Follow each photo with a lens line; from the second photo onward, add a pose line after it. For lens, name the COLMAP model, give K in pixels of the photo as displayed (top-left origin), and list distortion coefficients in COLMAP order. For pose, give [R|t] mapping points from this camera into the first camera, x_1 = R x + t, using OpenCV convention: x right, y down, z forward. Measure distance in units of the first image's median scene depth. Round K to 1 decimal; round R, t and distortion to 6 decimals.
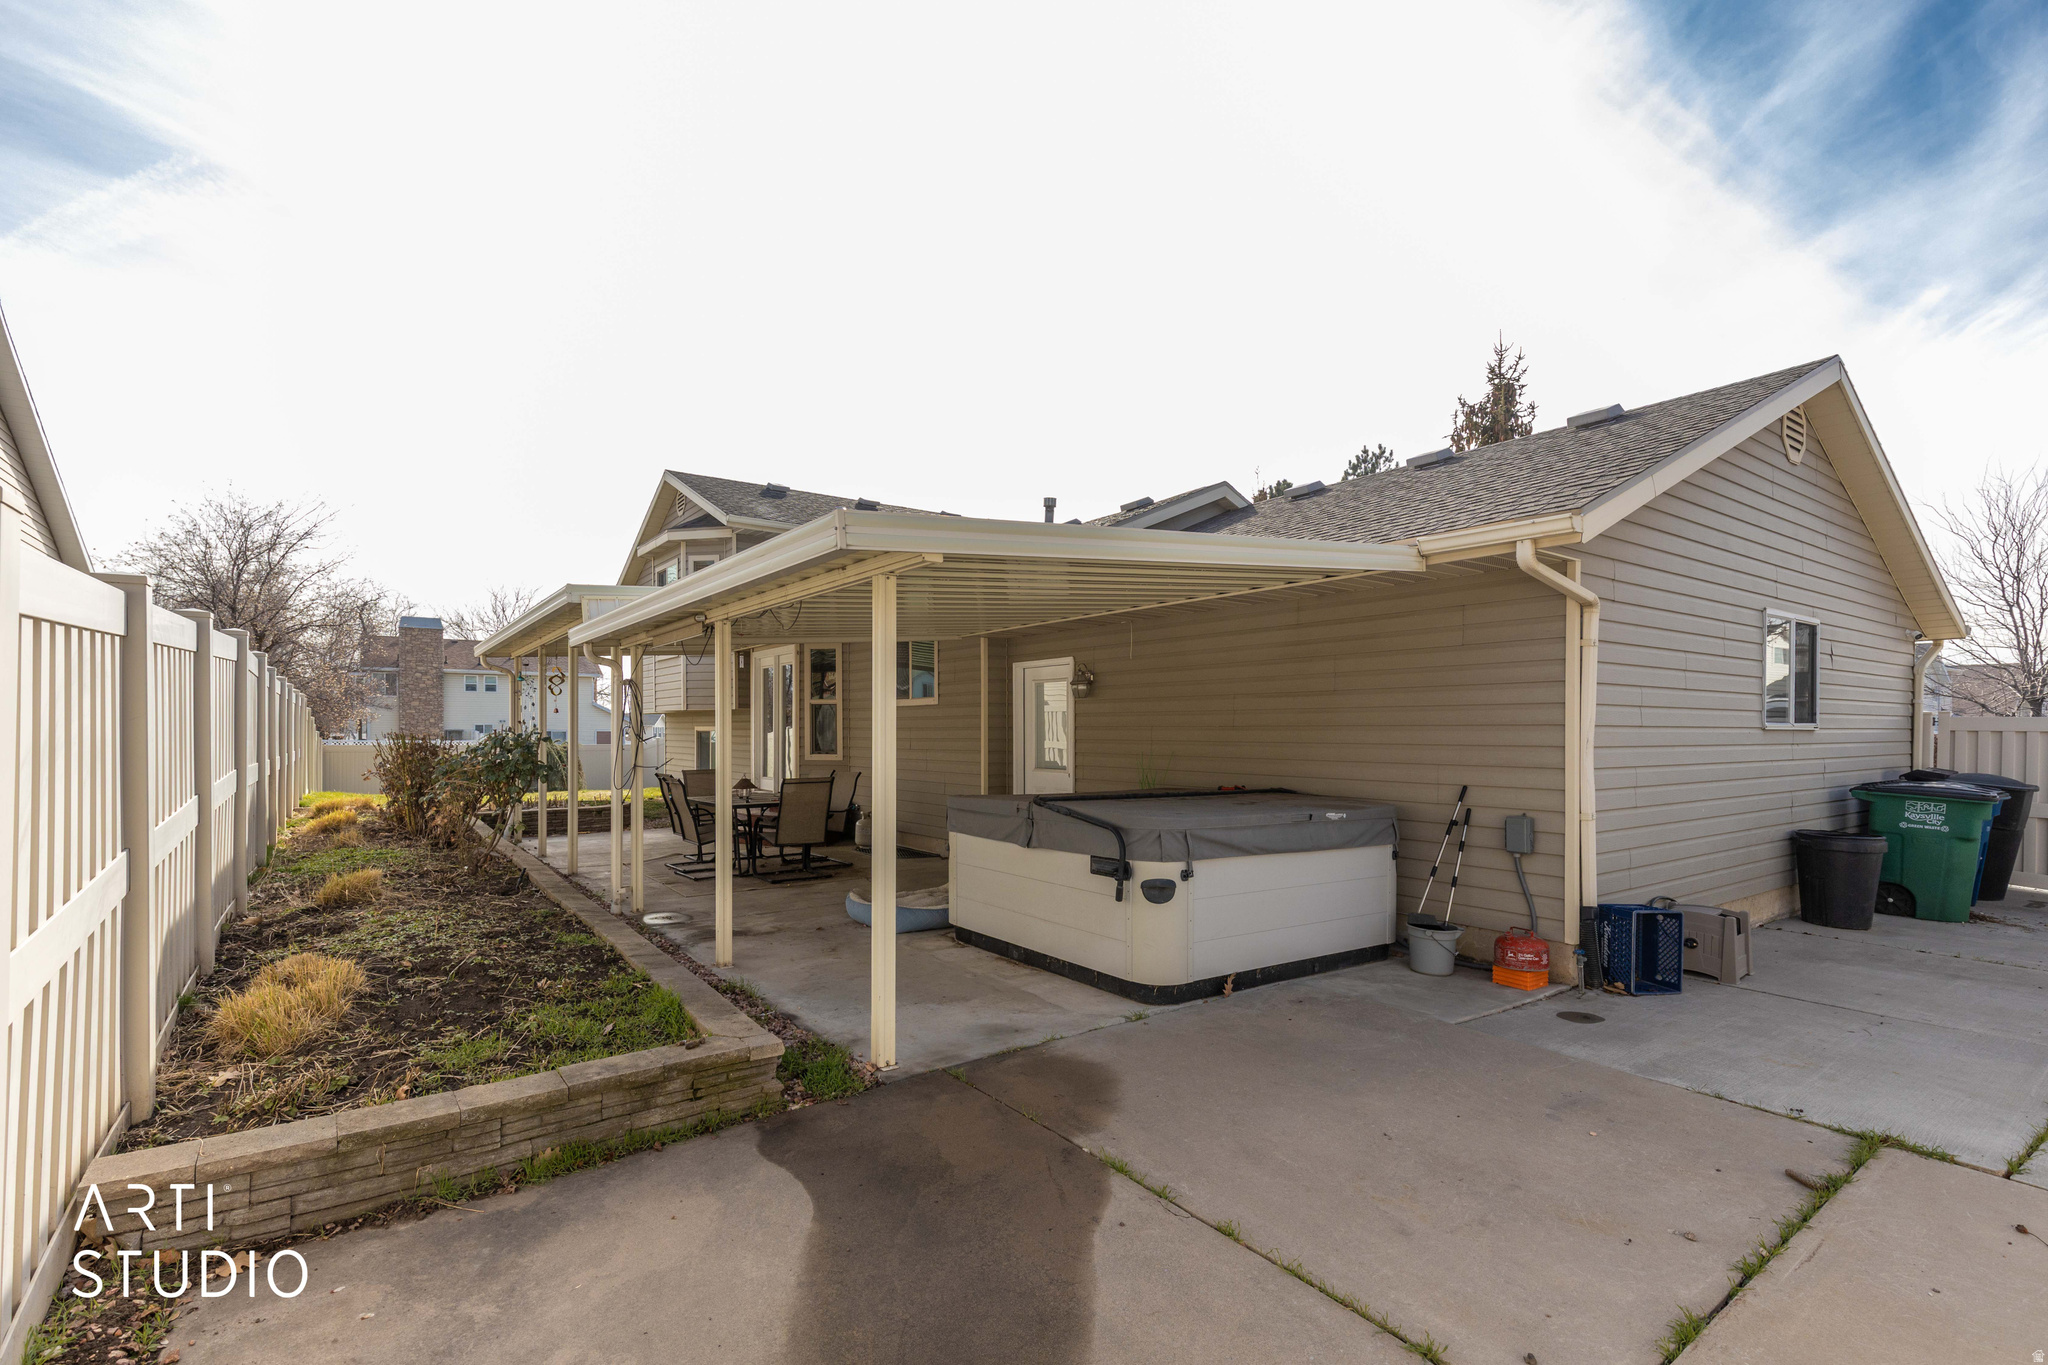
lens RADIAL K [[934.9, 0, 1026.1], [0, 934.9, 736.8], [0, 0, 1]] dist [0.002452, 0.000536]
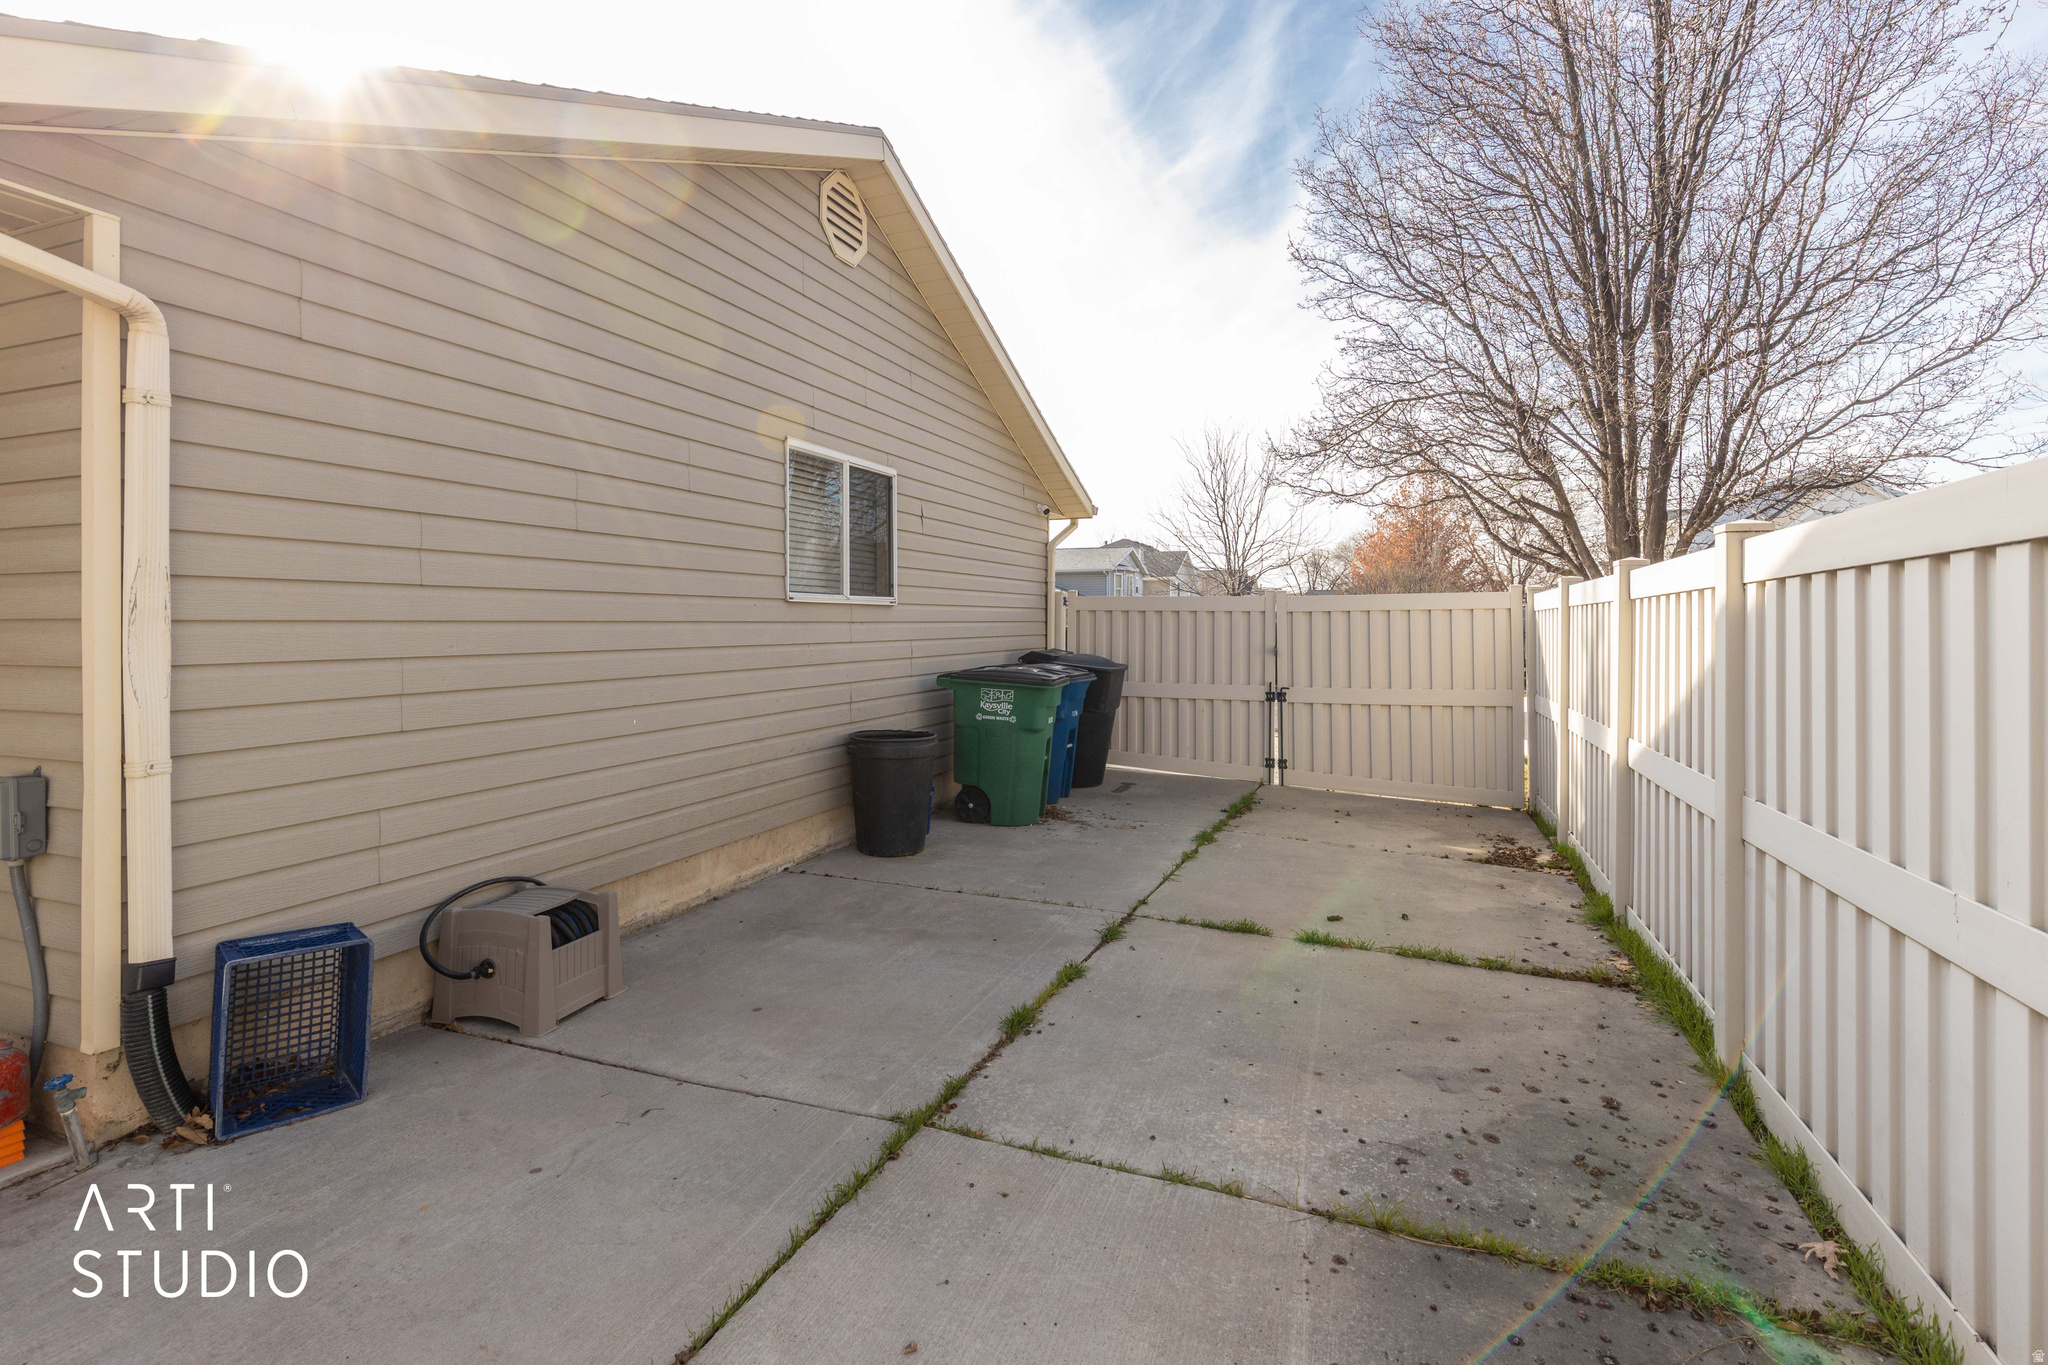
lens RADIAL K [[895.1, 0, 1022.6], [0, 895.1, 624.0], [0, 0, 1]] dist [0.004531, -0.000072]
pose [[0.852121, -0.004810, 0.523322, 0.554446], [0.007300, 0.999970, -0.002696, 0.012406], [-0.523293, 0.006117, 0.852131, 0.289617]]
